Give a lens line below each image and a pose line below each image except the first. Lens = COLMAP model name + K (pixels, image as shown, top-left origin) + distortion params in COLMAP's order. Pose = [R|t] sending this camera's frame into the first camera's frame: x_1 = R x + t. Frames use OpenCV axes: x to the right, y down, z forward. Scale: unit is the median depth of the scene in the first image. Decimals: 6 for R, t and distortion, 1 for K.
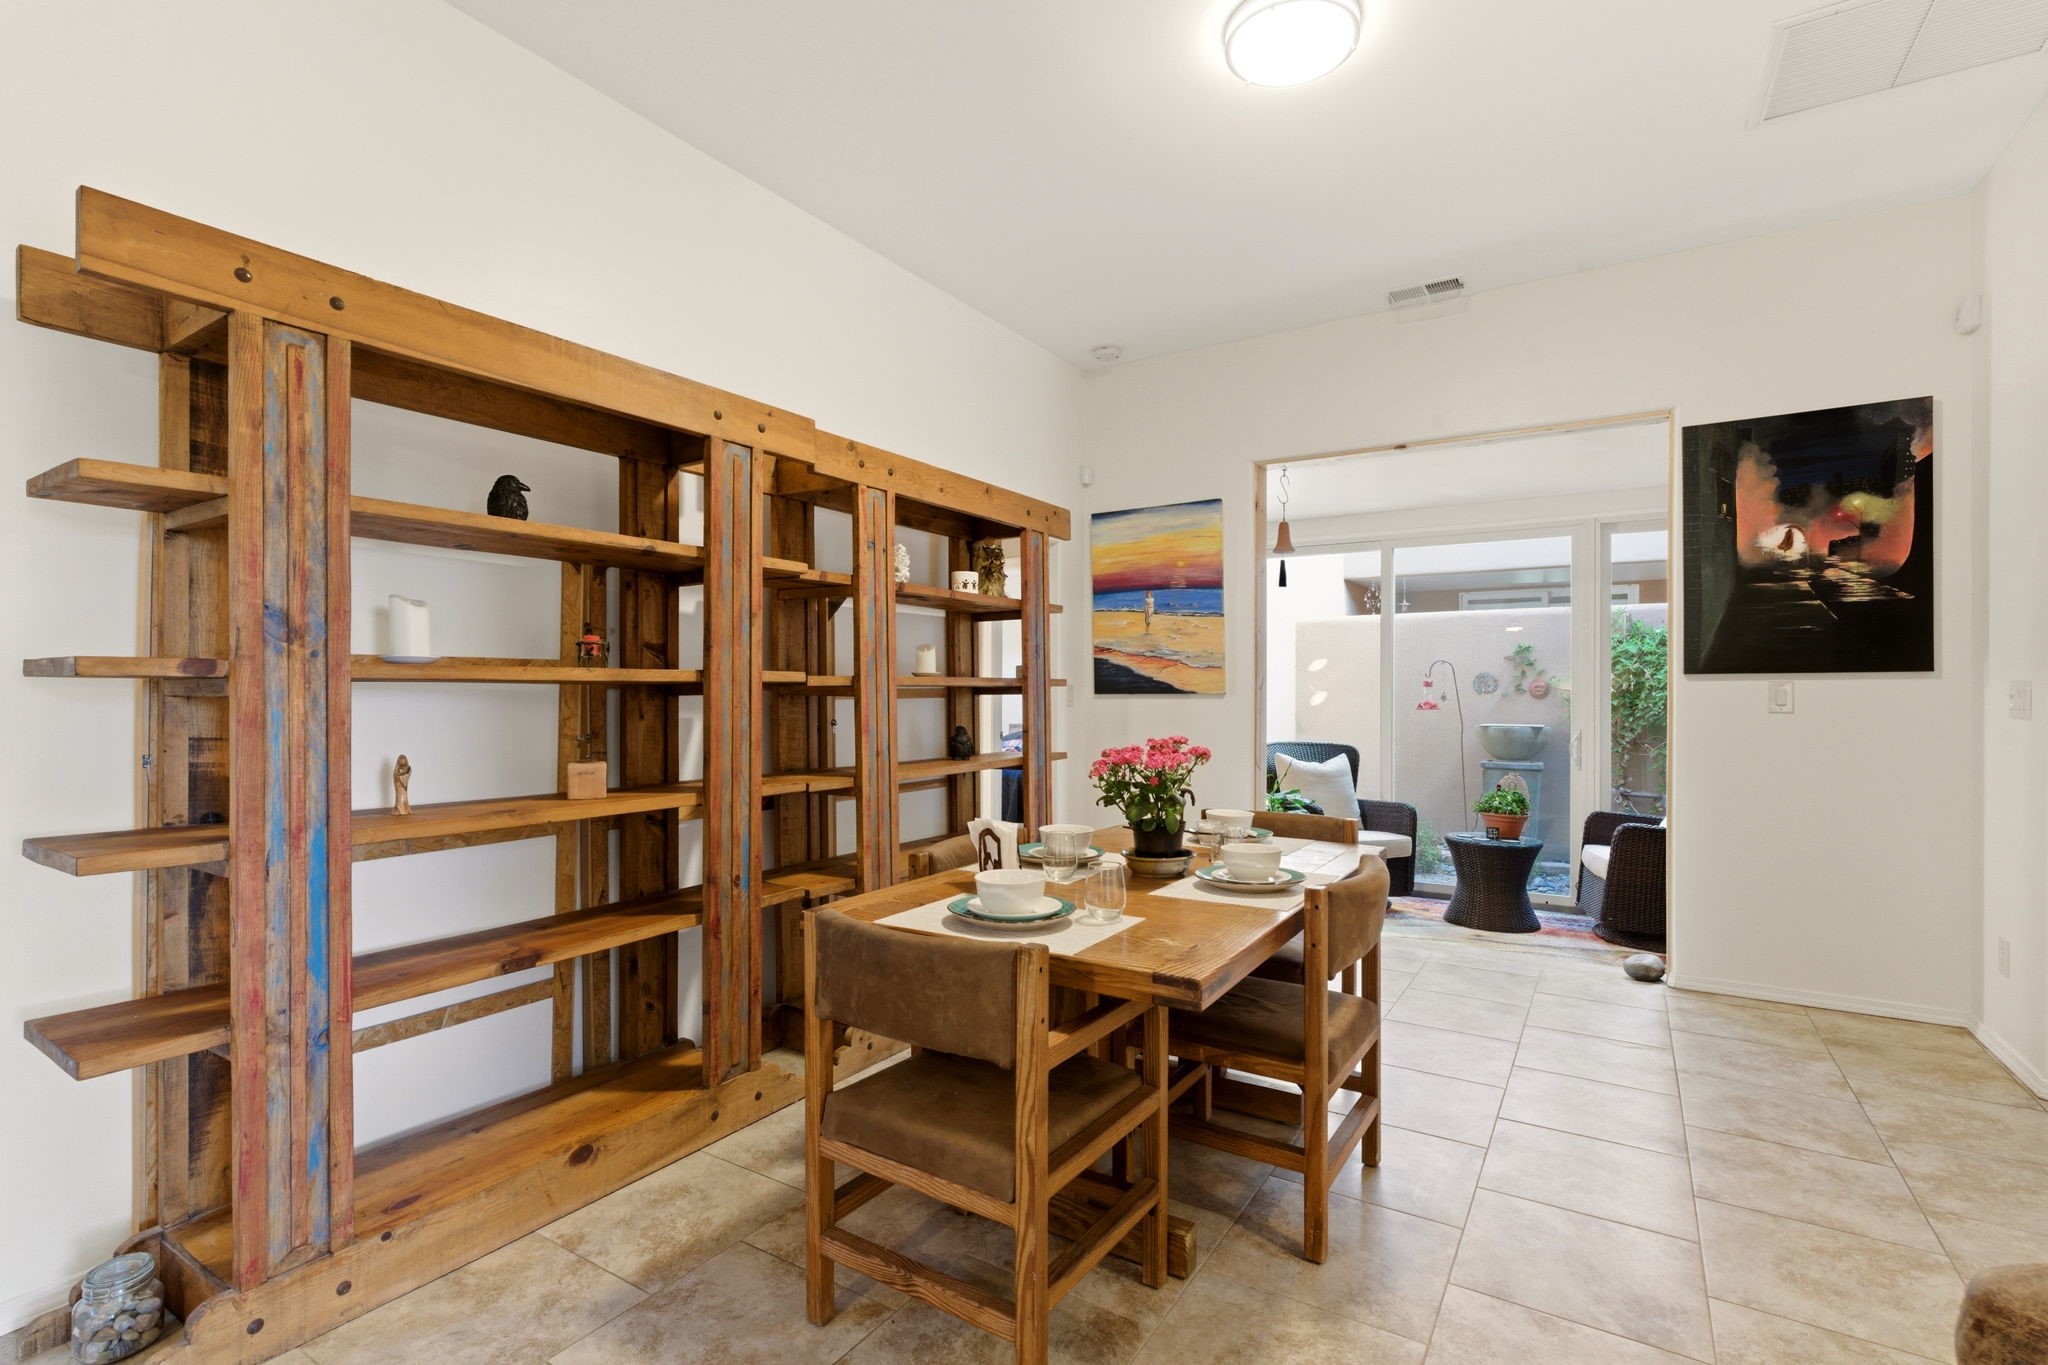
lens RADIAL K [[951.3, 0, 1024.9], [0, 951.3, 689.9], [0, 0, 1]] dist [0.000557, 0.000075]
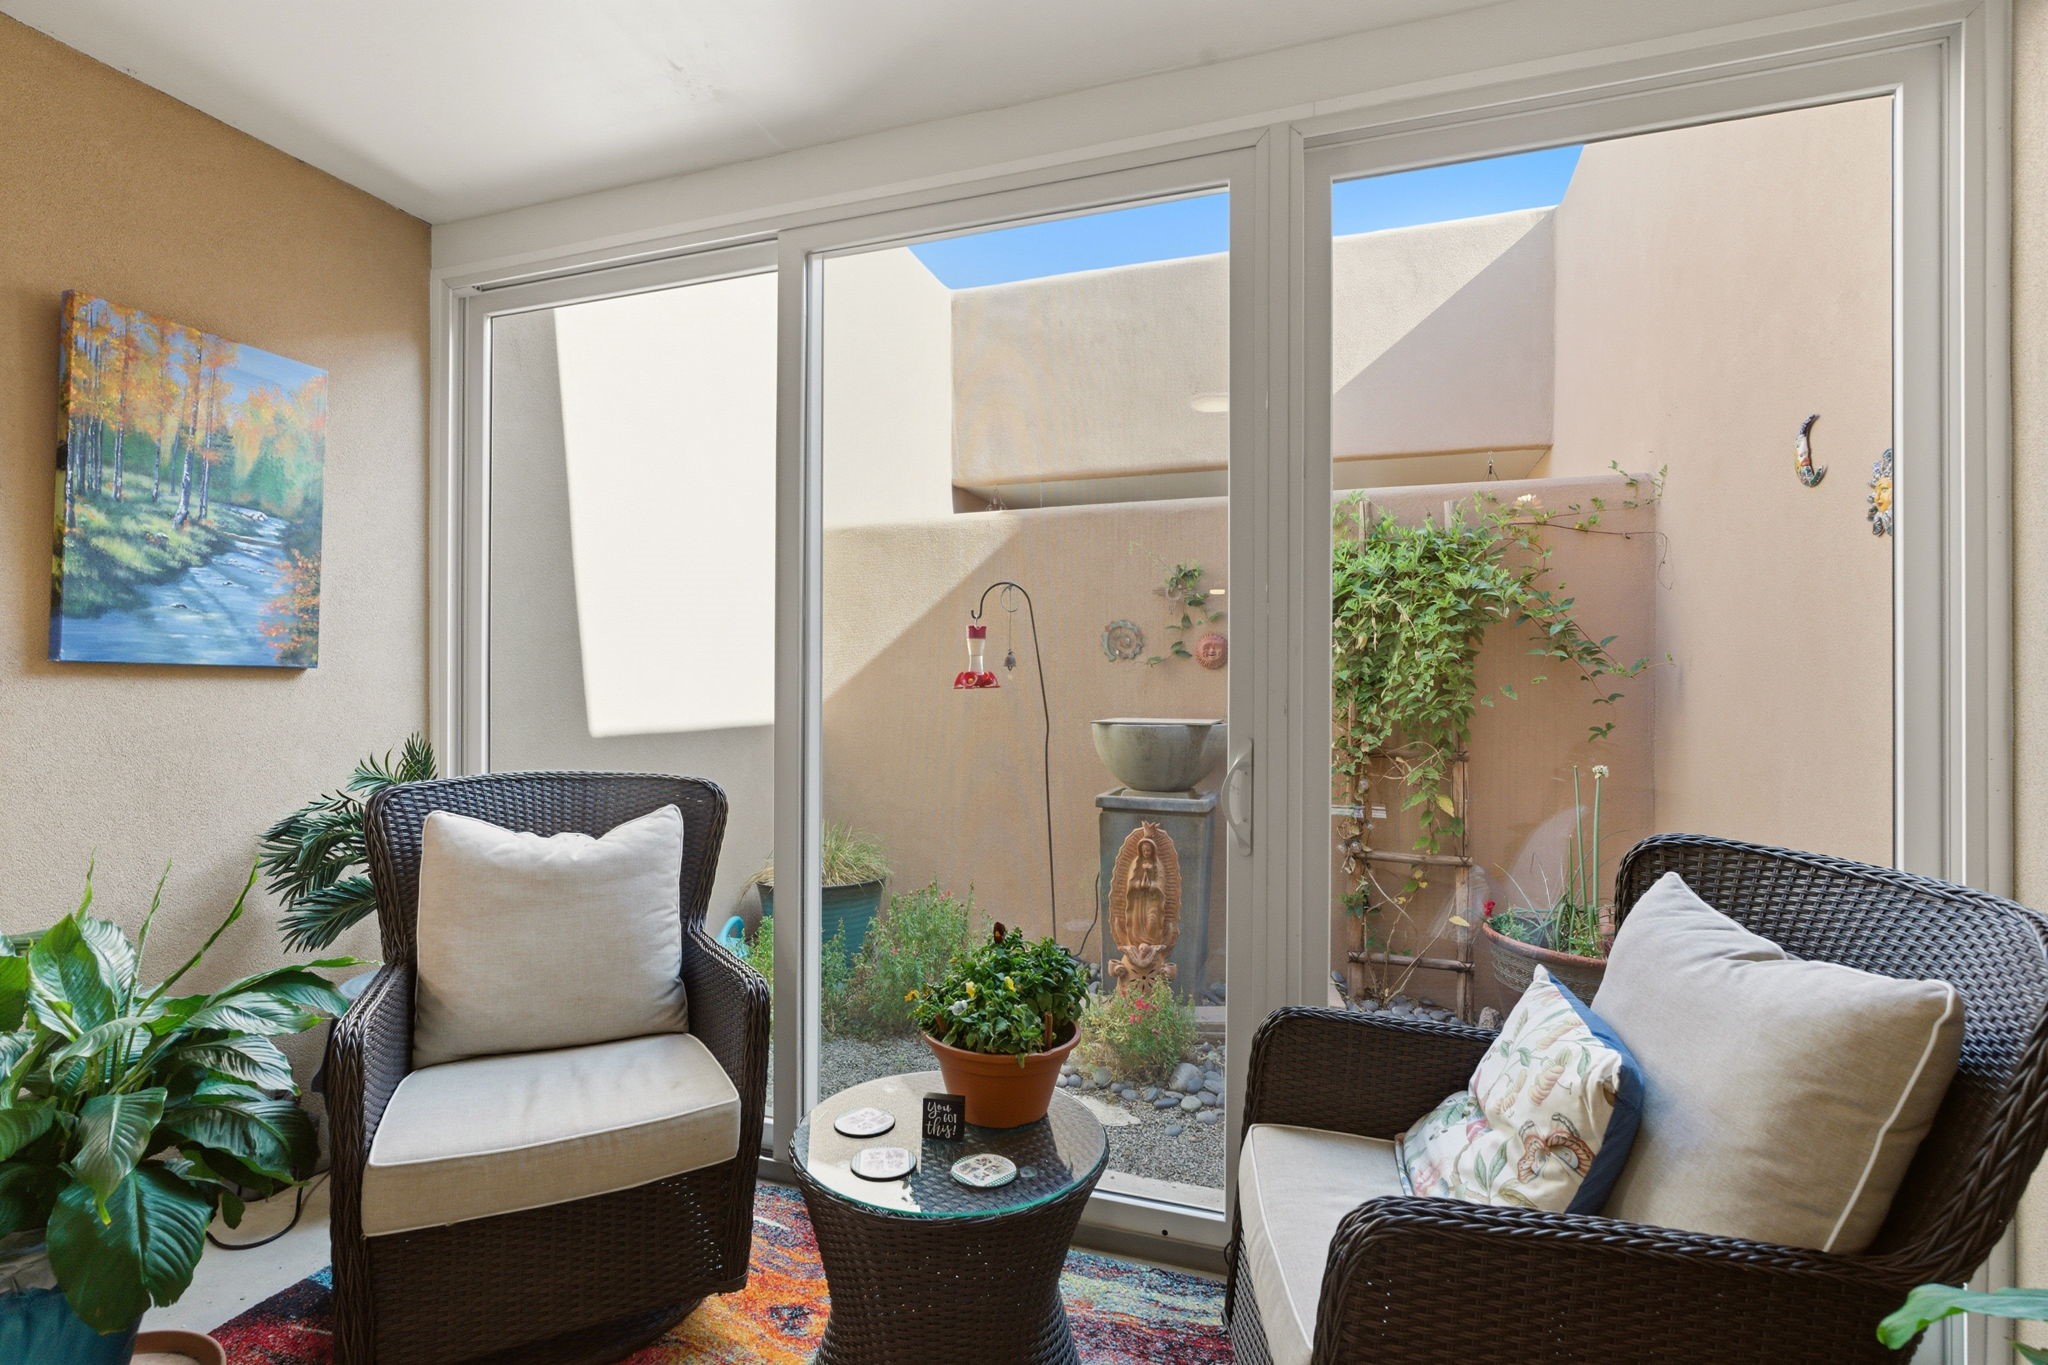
lens RADIAL K [[951.3, 0, 1033.0], [0, 951.3, 675.8], [0, 0, 1]] dist [0.000557, 0.000075]
pose [[0.972236, 0.004879, 0.233953, 0.346765], [-0.004354, 0.999987, -0.002761, 0.016134], [-0.233964, 0.001666, 0.972244, 0.555877]]
